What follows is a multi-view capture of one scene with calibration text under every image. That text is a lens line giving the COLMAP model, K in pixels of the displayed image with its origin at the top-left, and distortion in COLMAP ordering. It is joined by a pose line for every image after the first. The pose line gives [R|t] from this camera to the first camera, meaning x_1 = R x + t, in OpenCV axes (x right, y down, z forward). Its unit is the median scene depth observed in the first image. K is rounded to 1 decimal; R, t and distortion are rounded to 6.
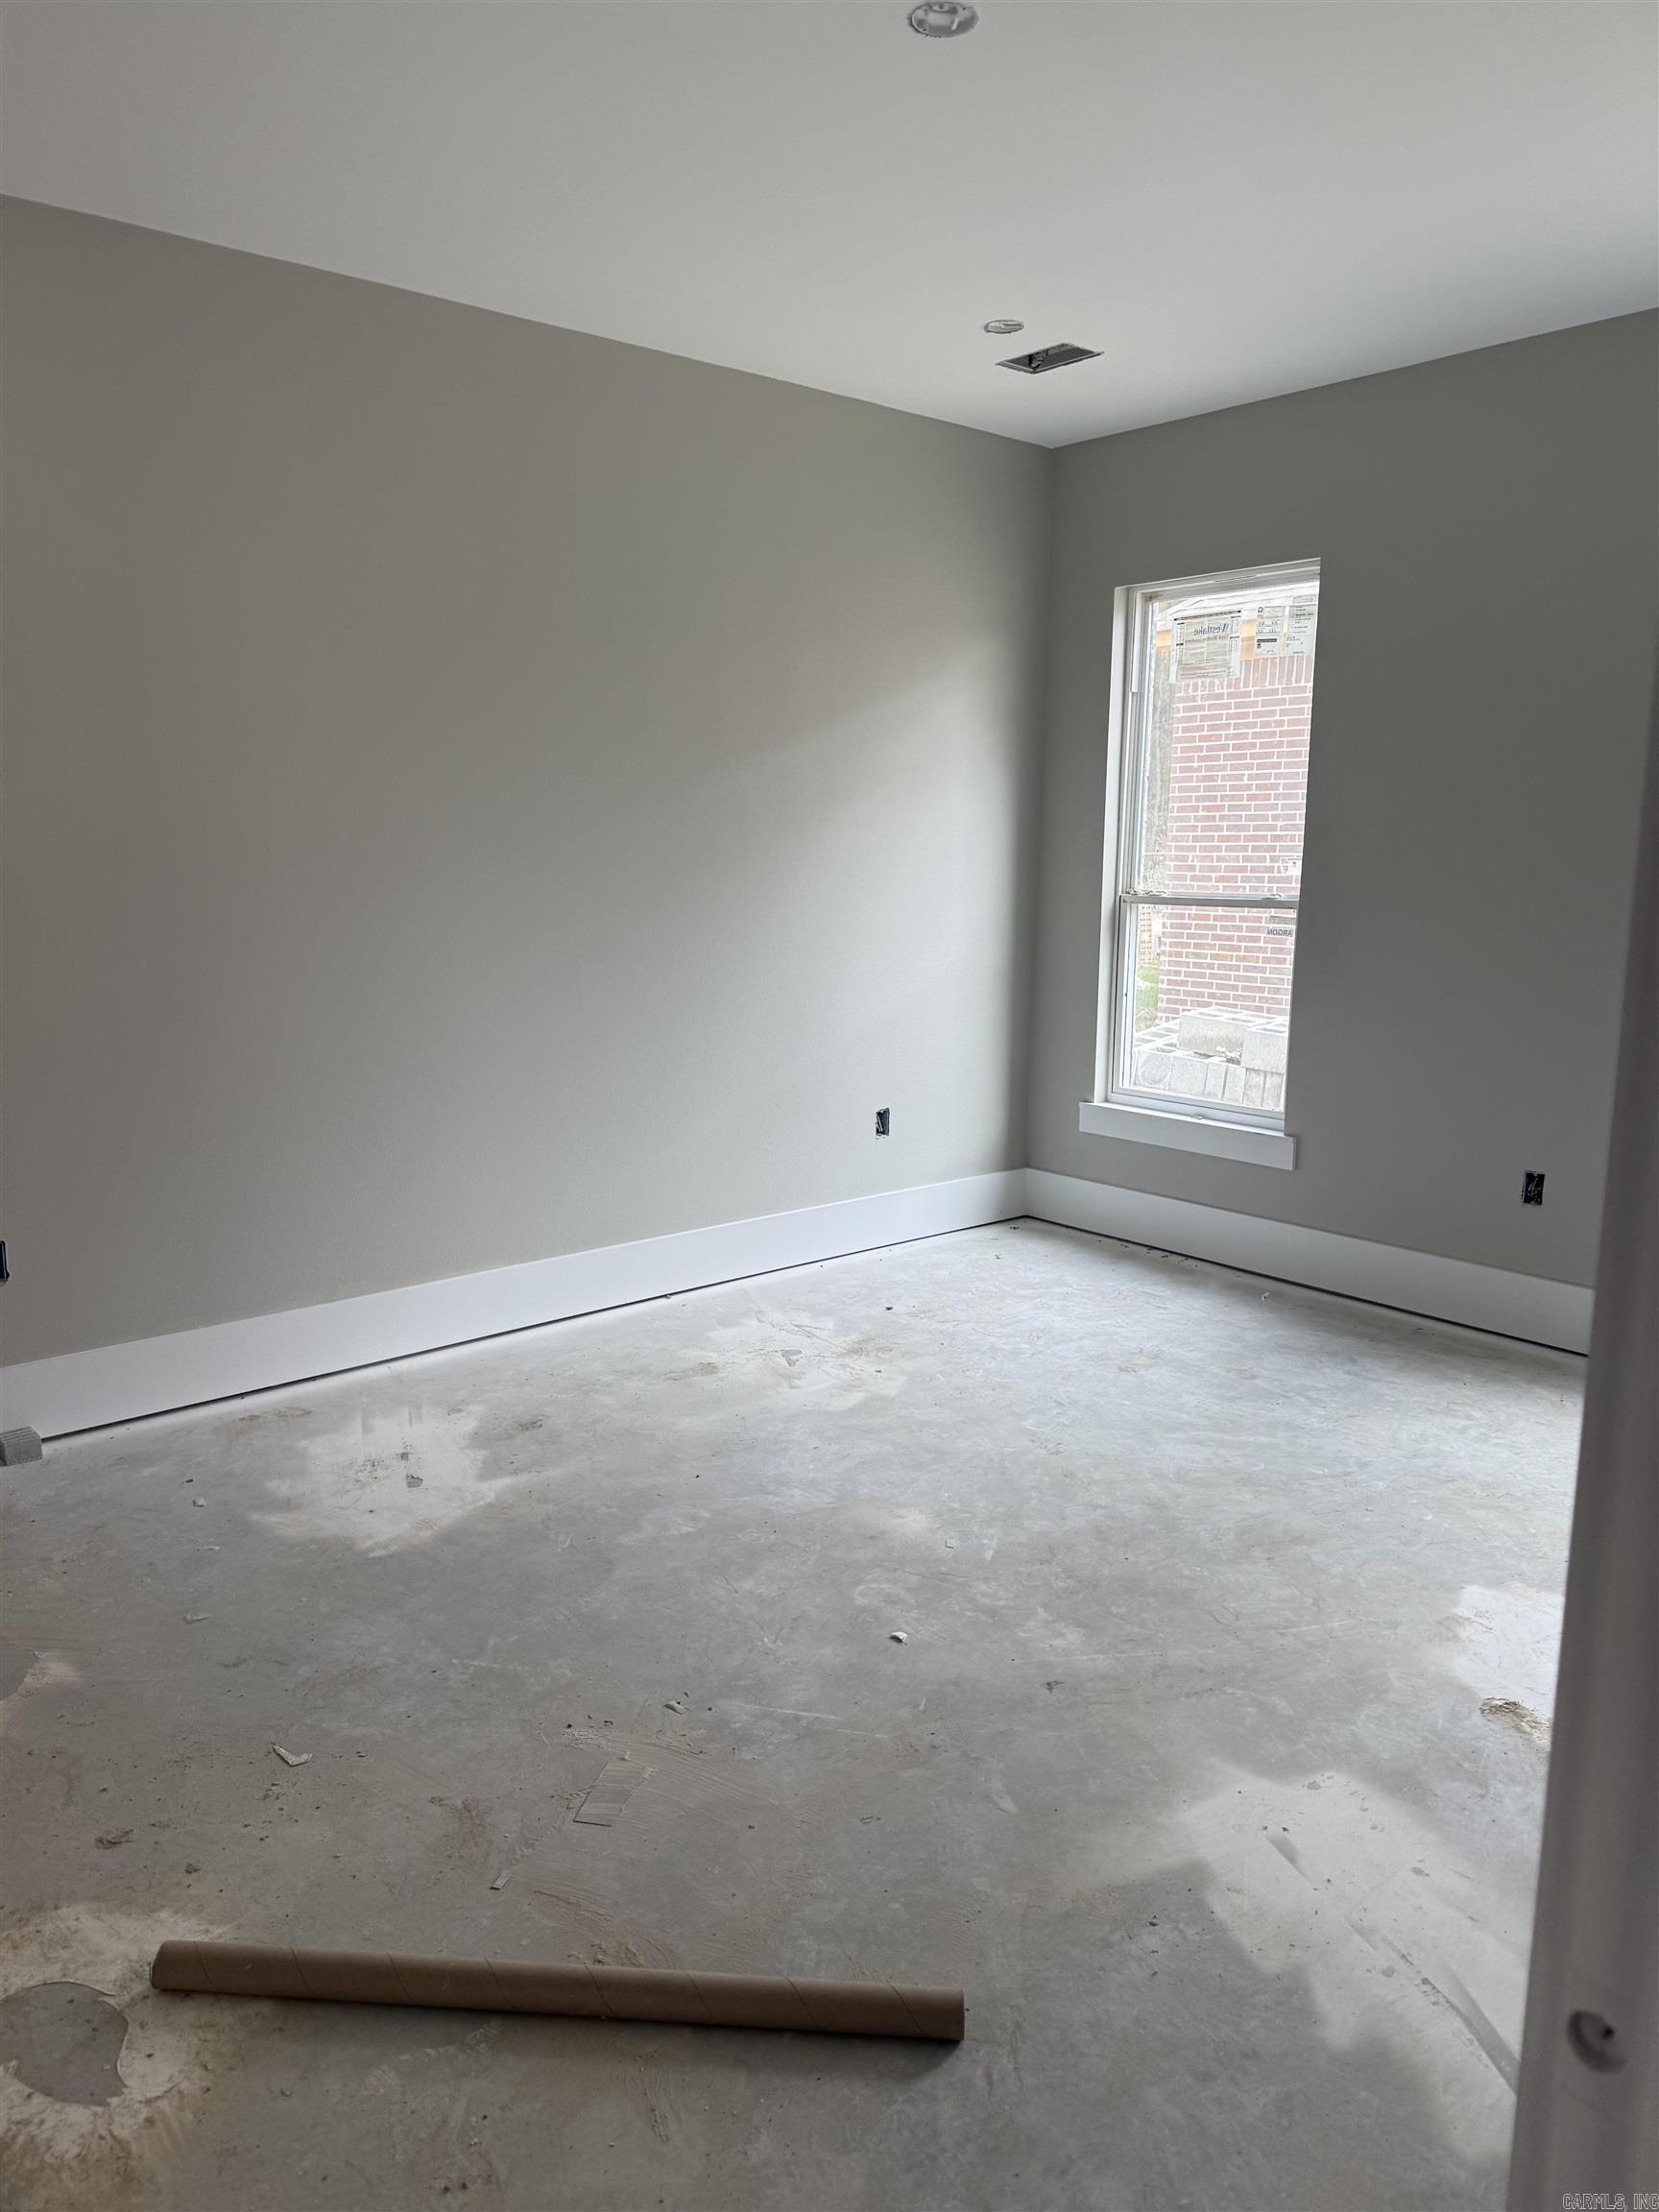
lens RADIAL K [[1502.0, 0, 832.1], [0, 1502.0, 1128.1], [0, 0, 1]] dist [0.049124, -0.088251]
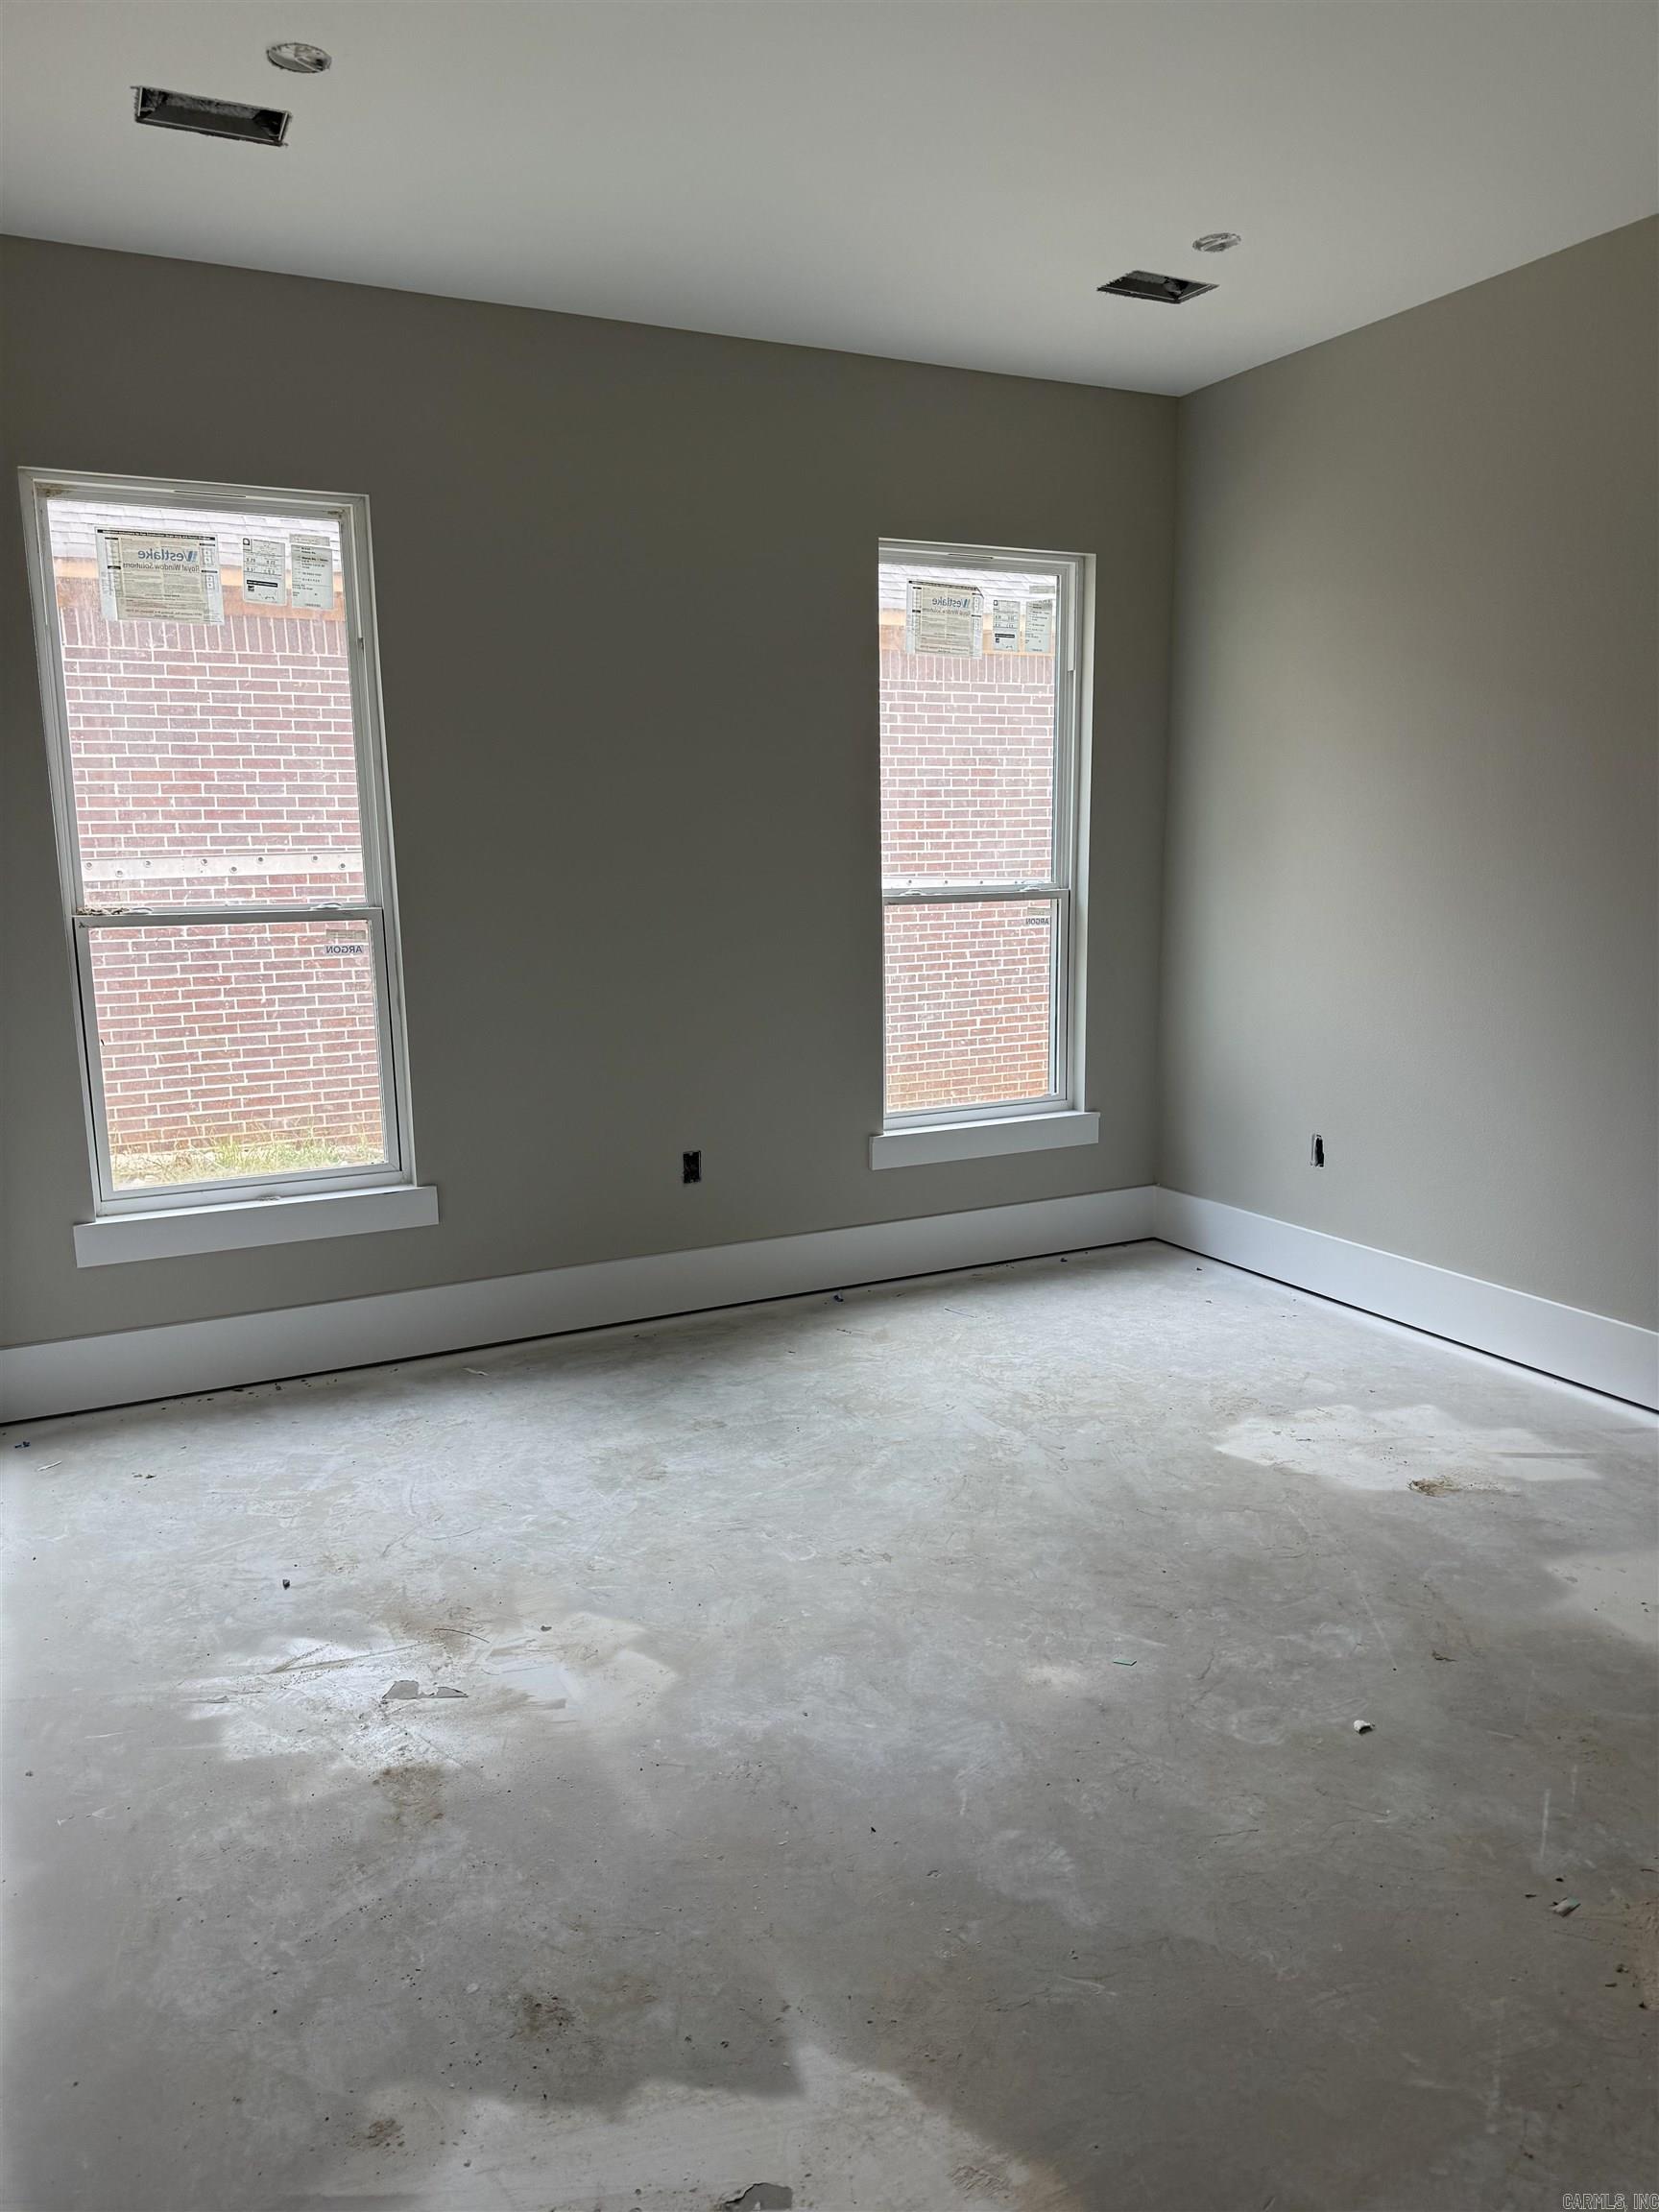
lens RADIAL K [[1498.5, 0, 845.2], [0, 1498.5, 1117.8], [0, 0, 1]] dist [0.188312, -0.382191]
pose [[0.248178, -0.184012, 0.951077, -0.537083], [0.194934, 0.971196, 0.137038, -0.124977], [-0.948899, 0.151388, 0.276899, 0.647333]]
